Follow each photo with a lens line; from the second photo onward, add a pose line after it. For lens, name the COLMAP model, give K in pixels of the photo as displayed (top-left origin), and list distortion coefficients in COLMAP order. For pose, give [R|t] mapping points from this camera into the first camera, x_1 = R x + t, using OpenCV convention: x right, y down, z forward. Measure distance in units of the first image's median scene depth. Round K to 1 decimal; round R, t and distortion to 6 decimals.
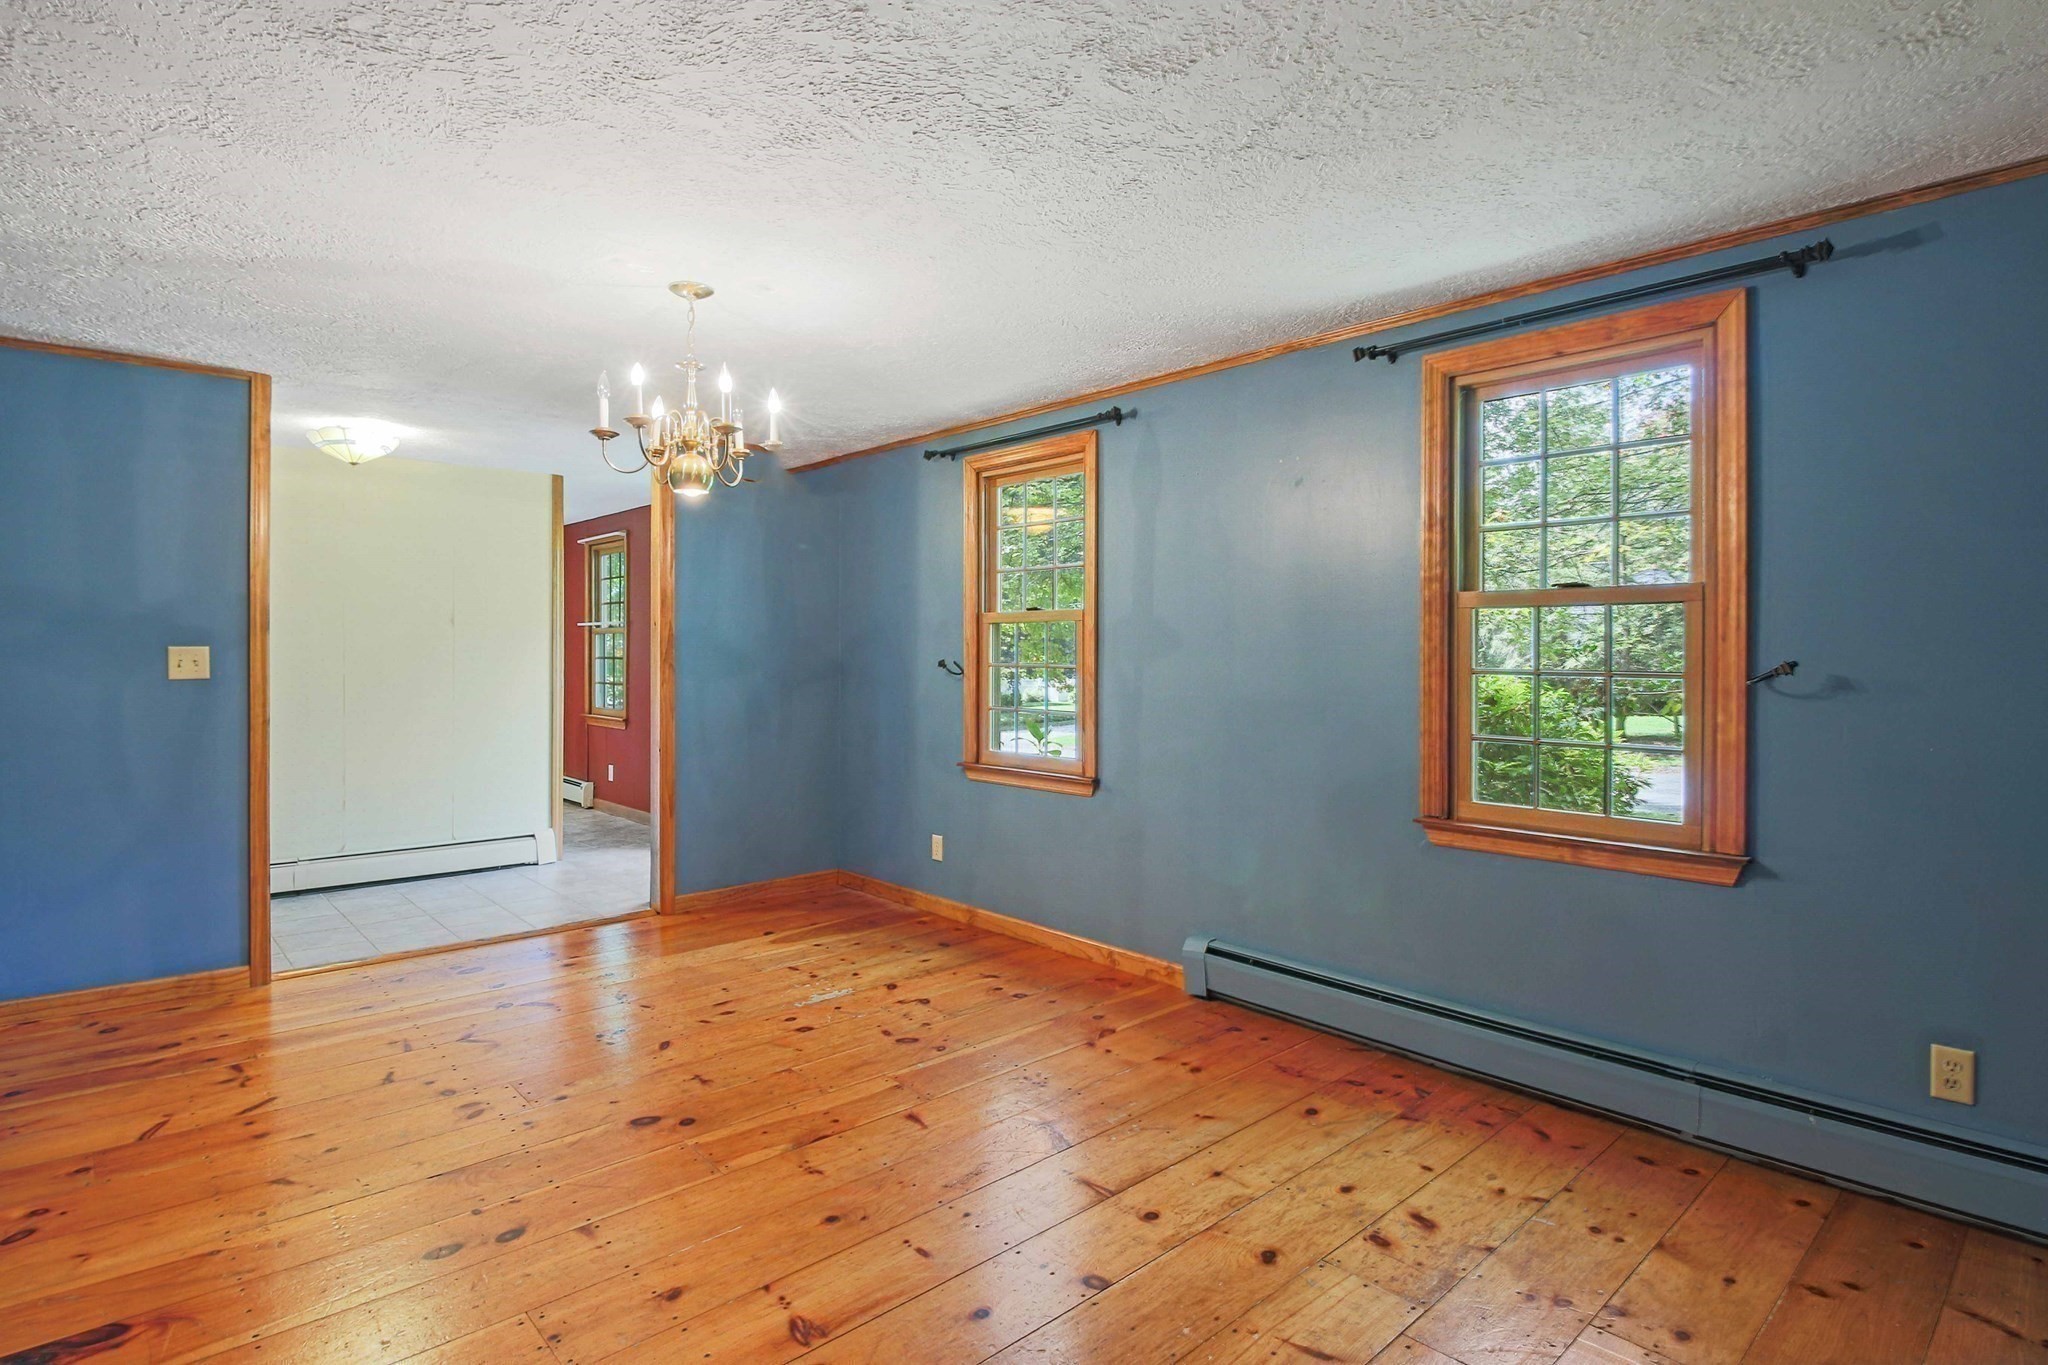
lens RADIAL K [[1059.6, 0, 1017.4], [0, 1059.6, 612.1], [0, 0, 1]] dist [-0.001593, -0.014343]
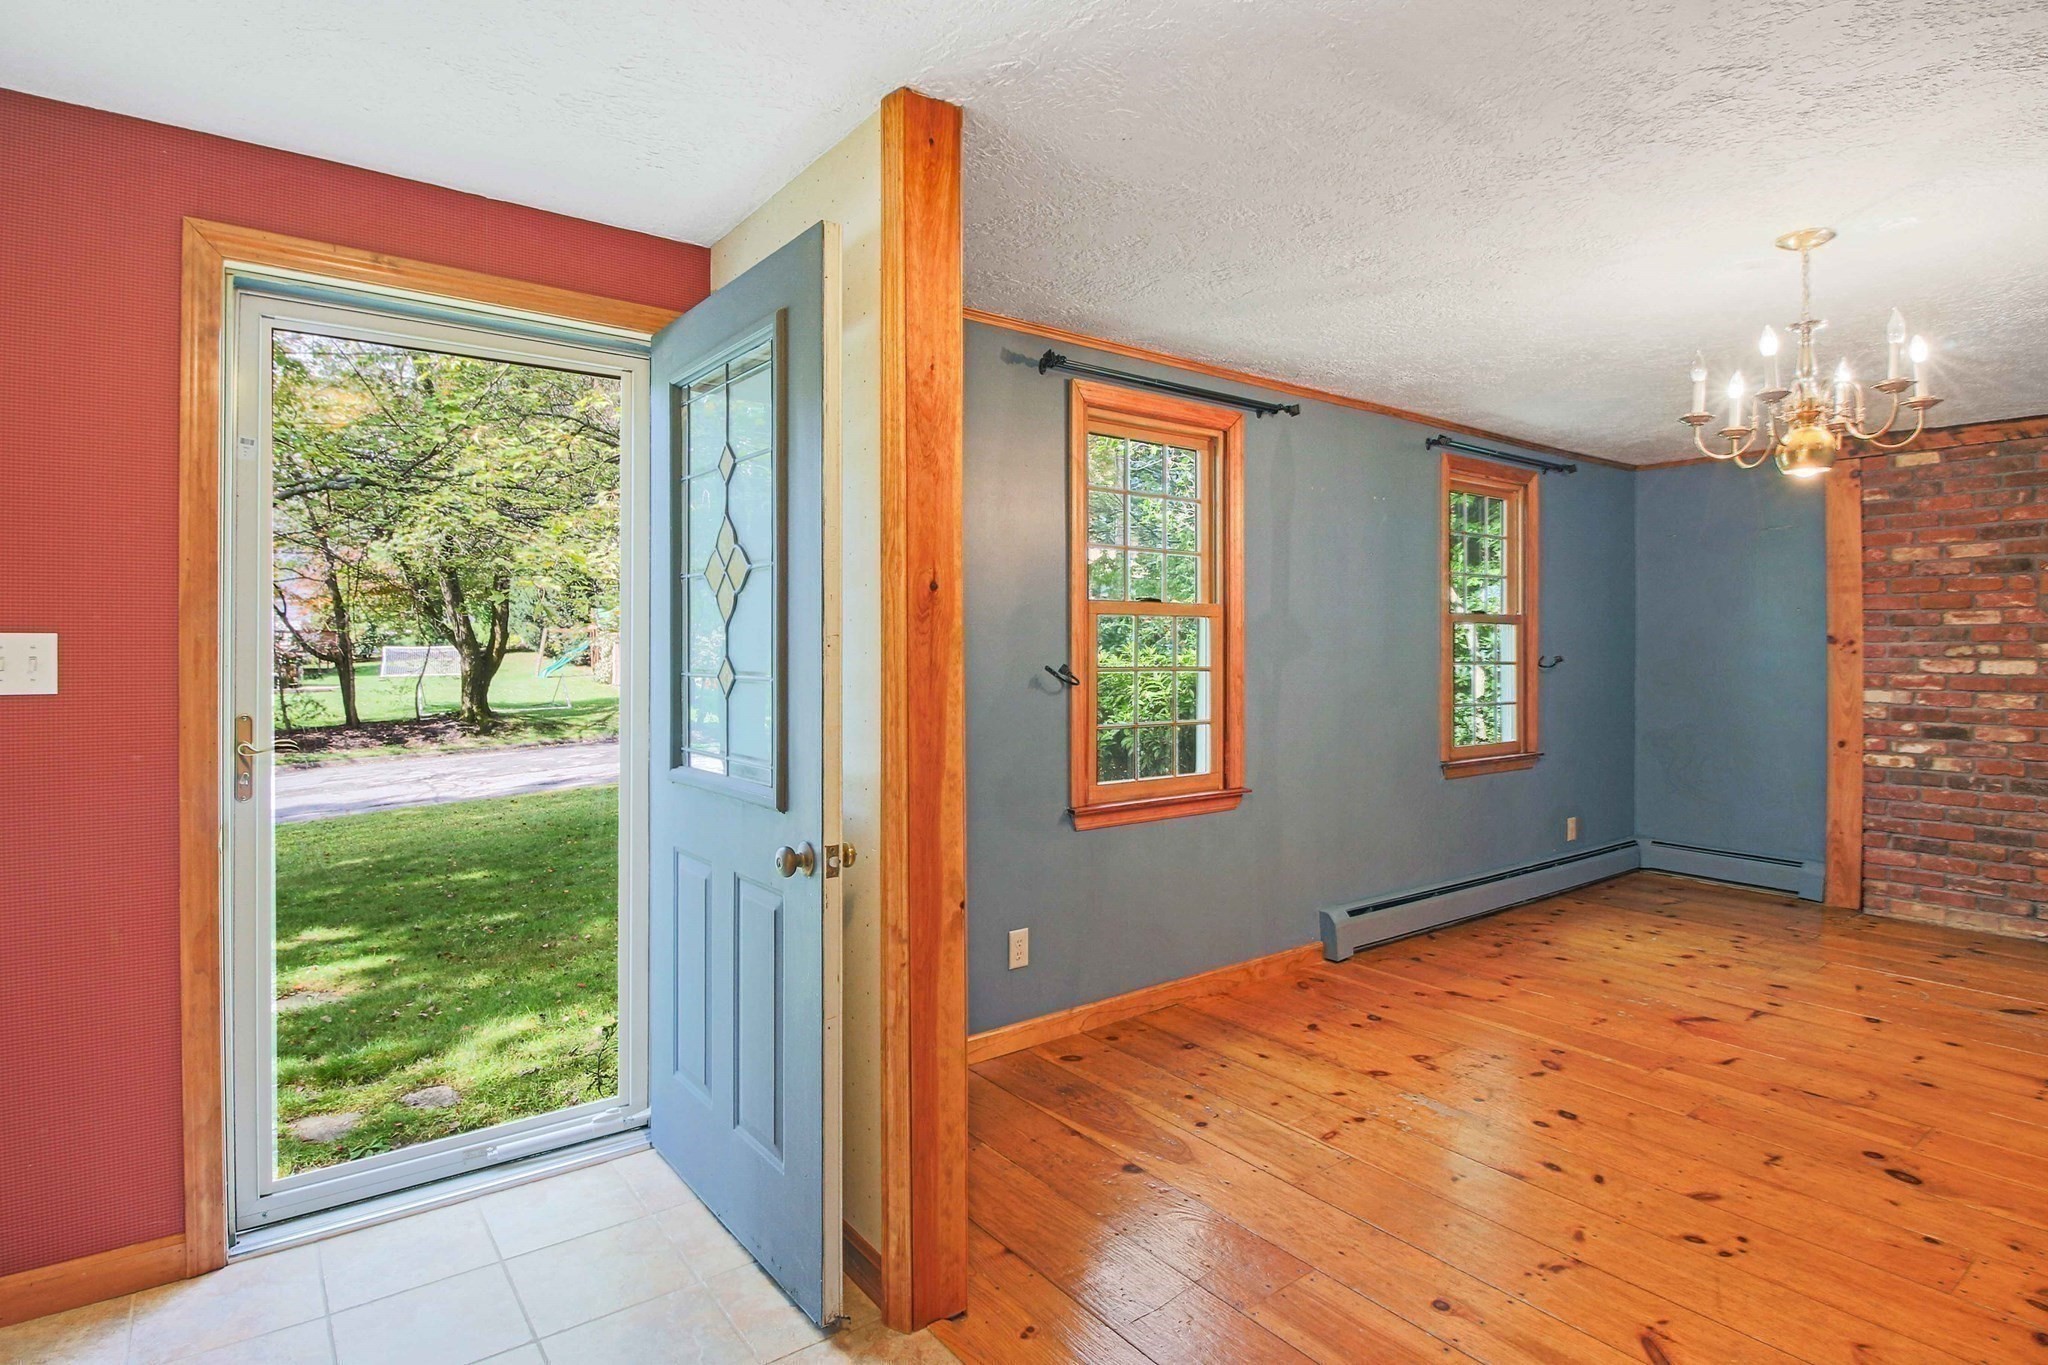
lens RADIAL K [[1041.2, 0, 1007.2], [0, 1041.2, 645.6], [0, 0, 1]] dist [-0.000261, -0.016112]
pose [[0.091738, 0.002938, 0.995779, -1.049793], [-0.038389, 0.999263, 0.000588, 0.046602], [-0.995043, -0.038281, 0.091783, 1.380216]]
